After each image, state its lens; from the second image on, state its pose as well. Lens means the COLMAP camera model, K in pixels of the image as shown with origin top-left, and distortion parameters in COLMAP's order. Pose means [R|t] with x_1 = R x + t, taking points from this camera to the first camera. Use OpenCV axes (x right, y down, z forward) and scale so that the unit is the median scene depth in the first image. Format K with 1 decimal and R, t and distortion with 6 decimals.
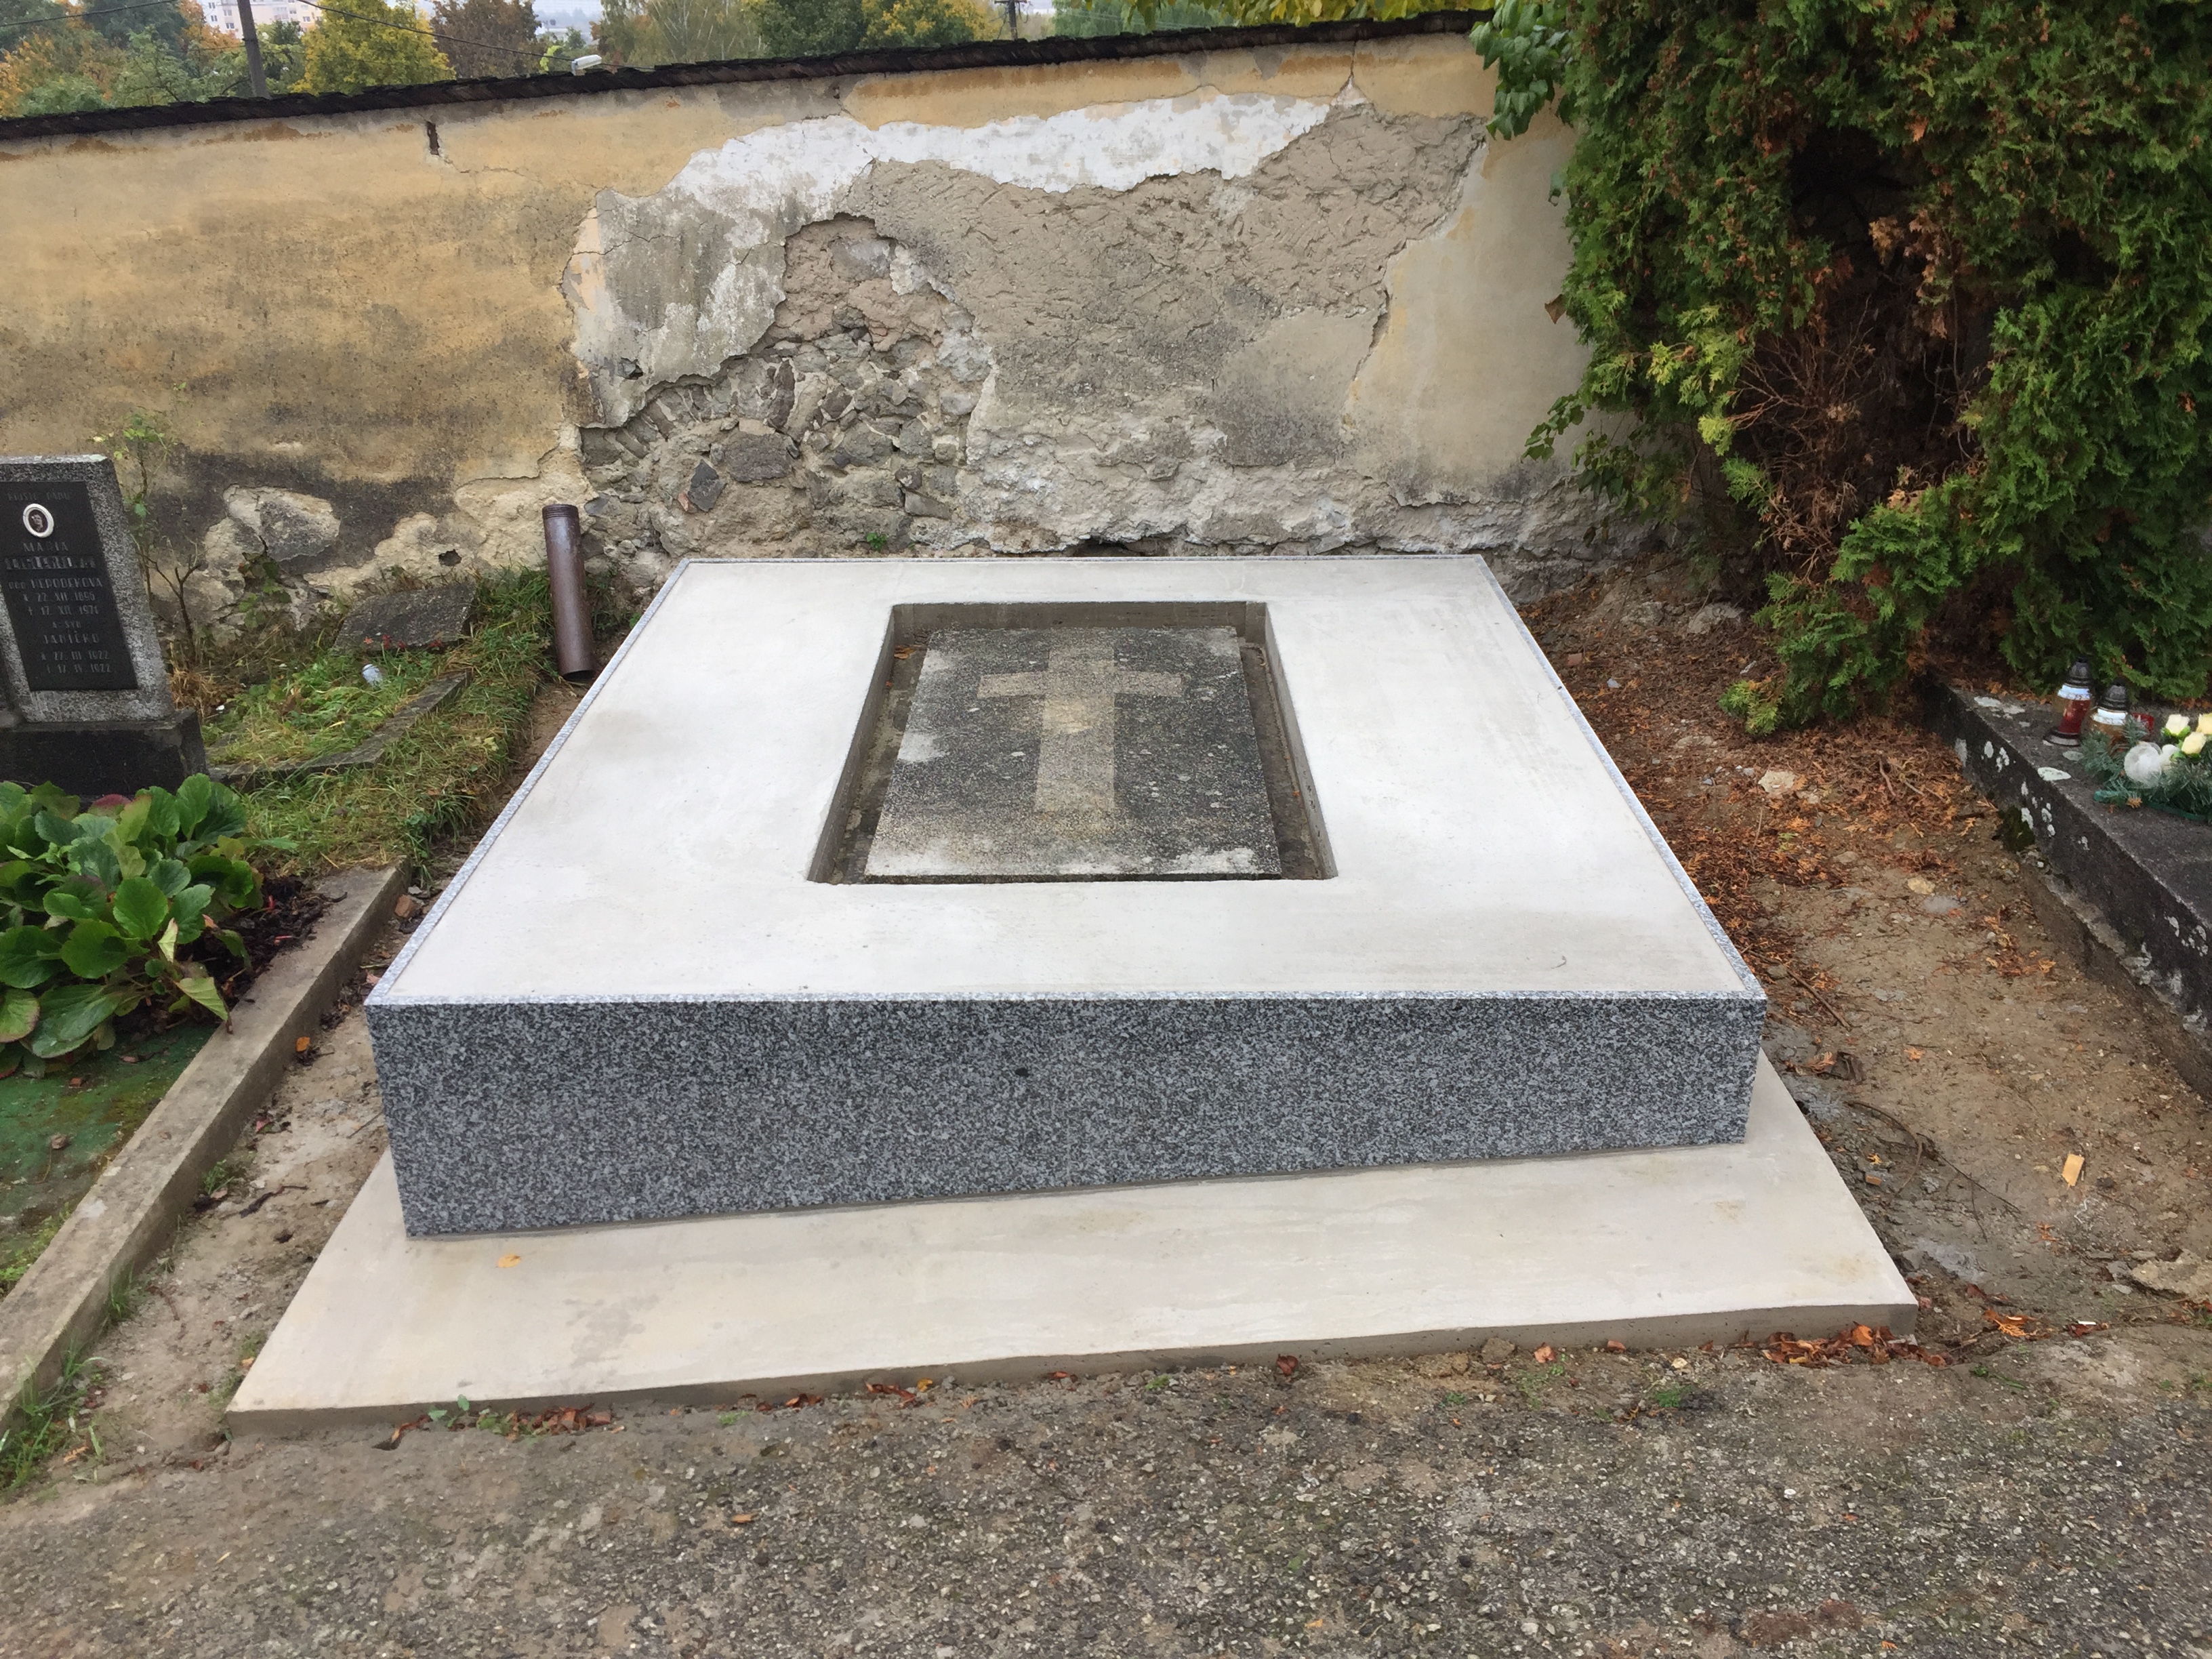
lens RADIAL K [[1890.4, 0, 1105.3], [0, 1890.4, 842.5], [0, 0, 1]] dist [0.076817, -0.103149]
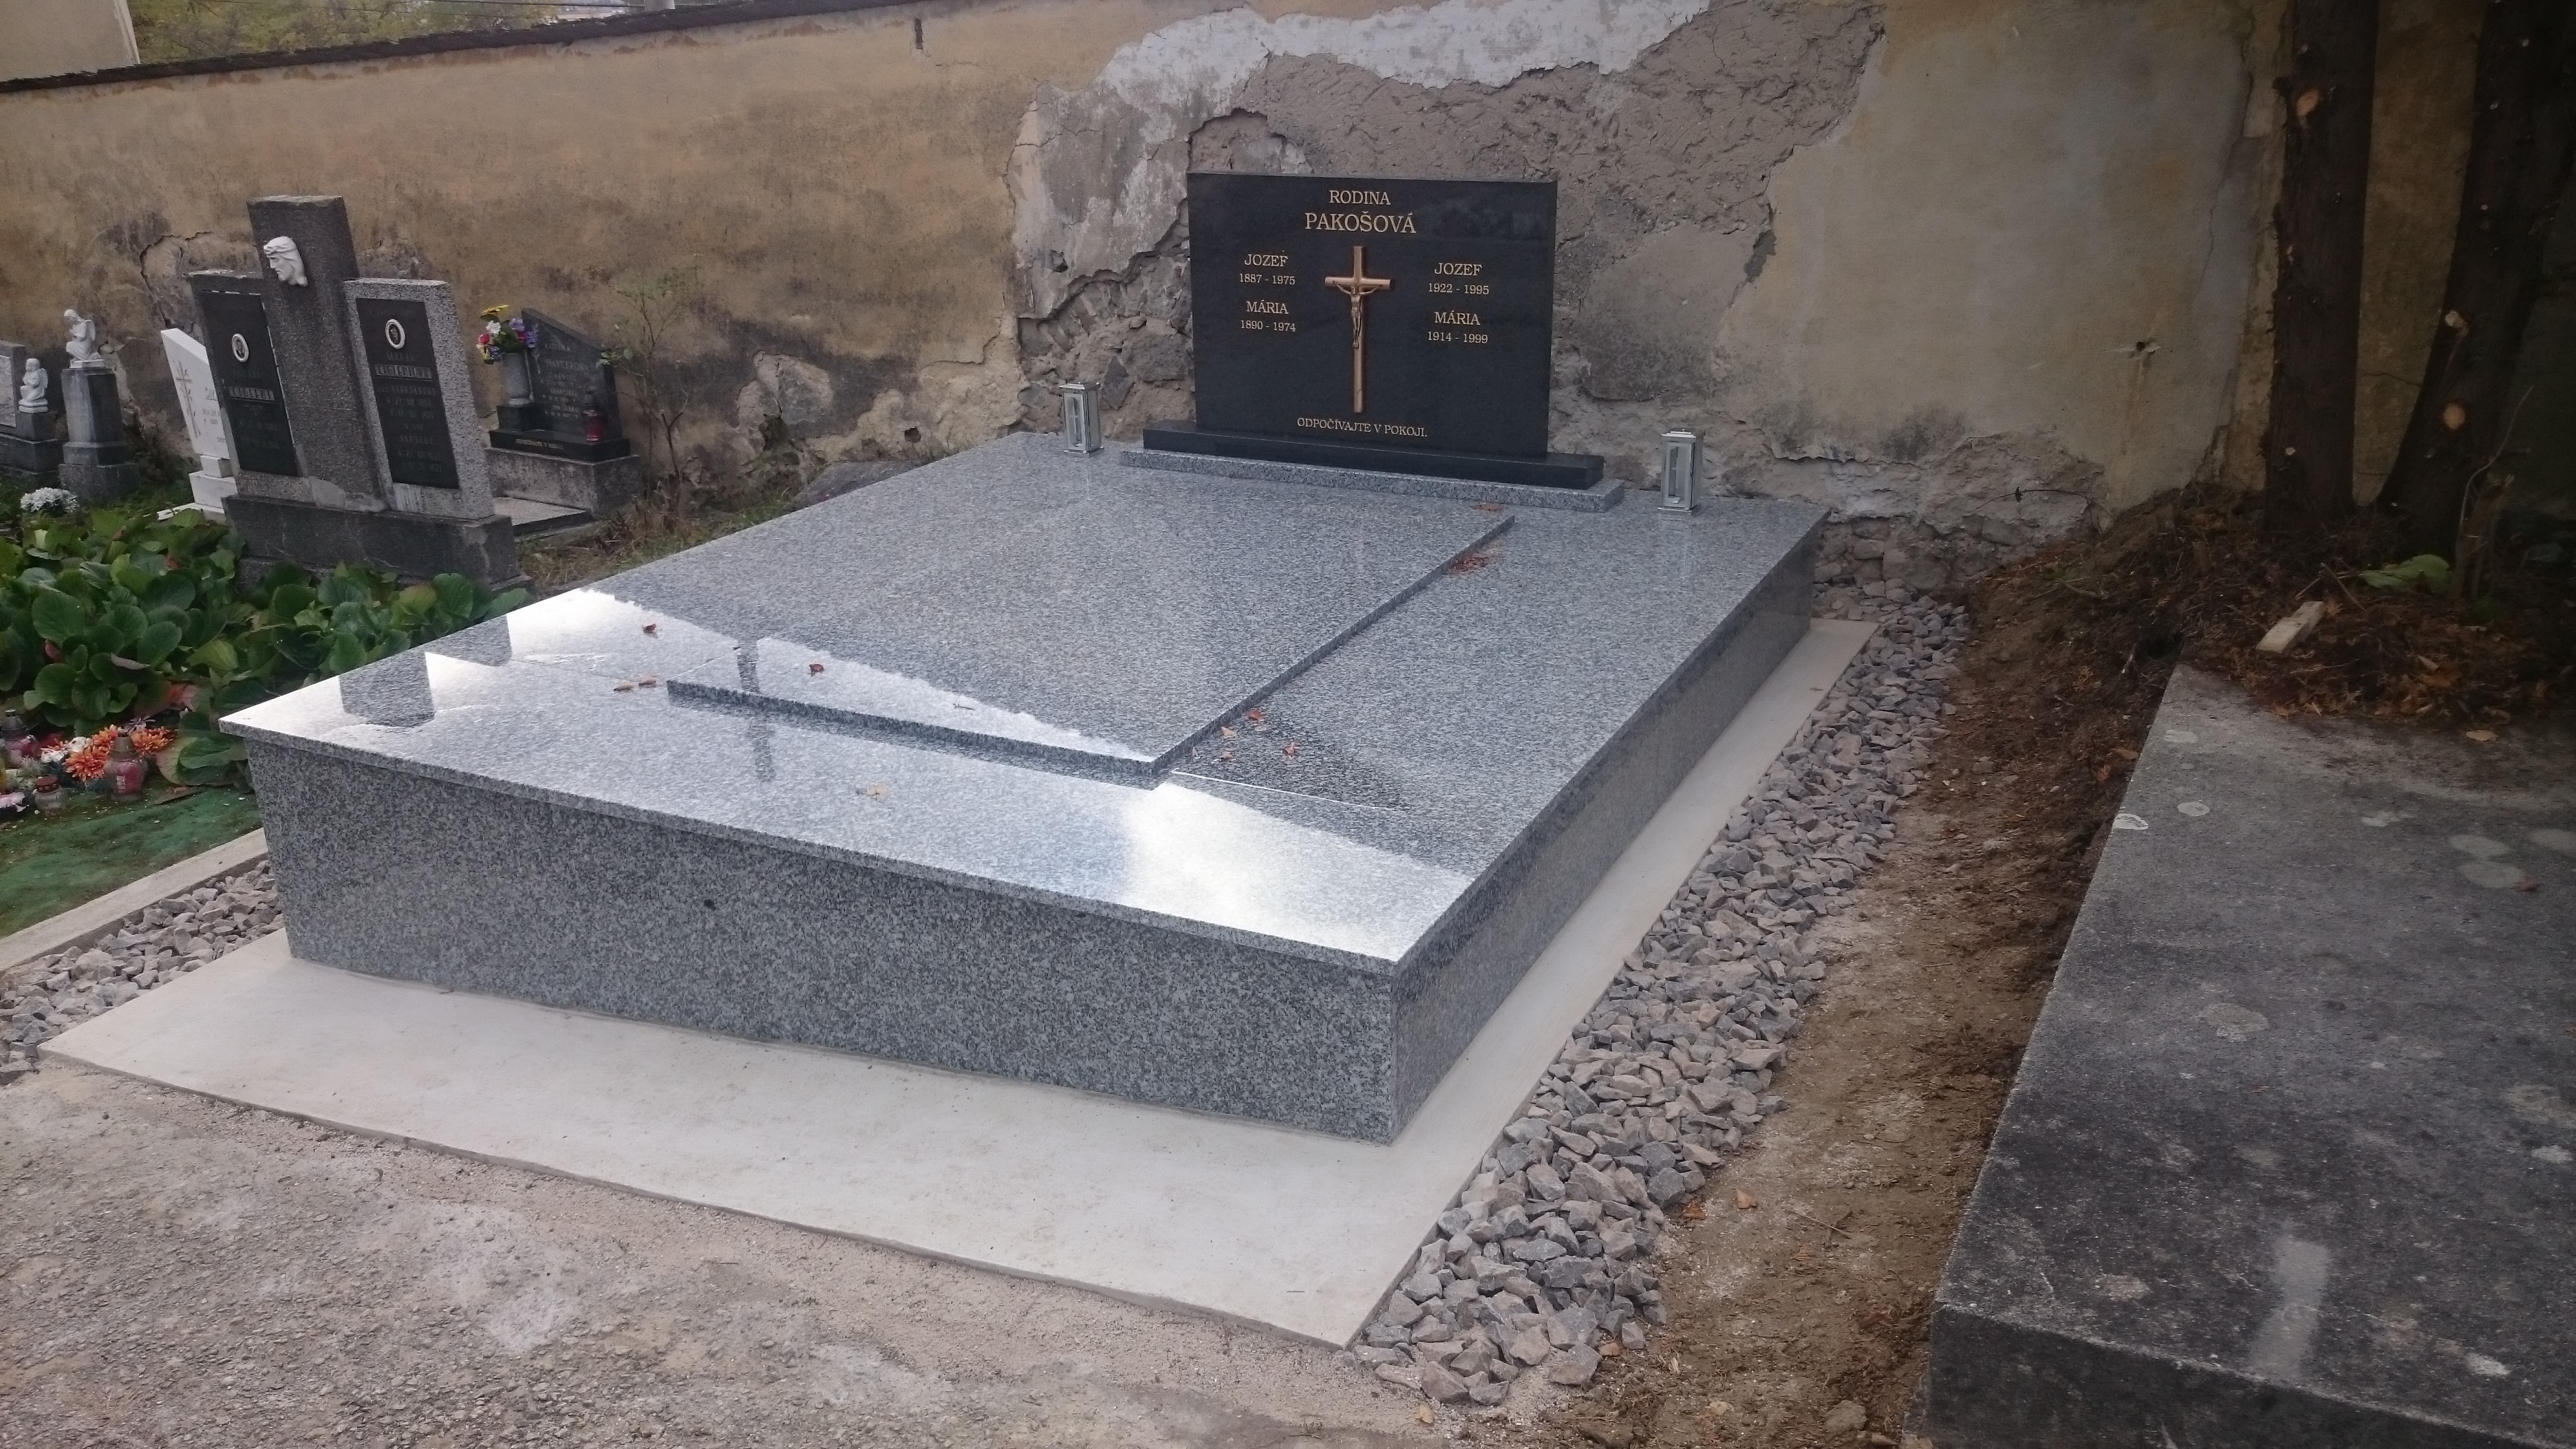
lens RADIAL K [[2004.9, 0, 1293.0], [0, 2004.9, 753.2], [0, 0, 1]] dist [0.298422, -0.821066]
pose [[0.892927, 0.150848, -0.424178, 0.384875], [-0.173207, 0.984780, -0.014403, 0.004290], [0.415550, 0.086332, 0.905464, 0.093636]]
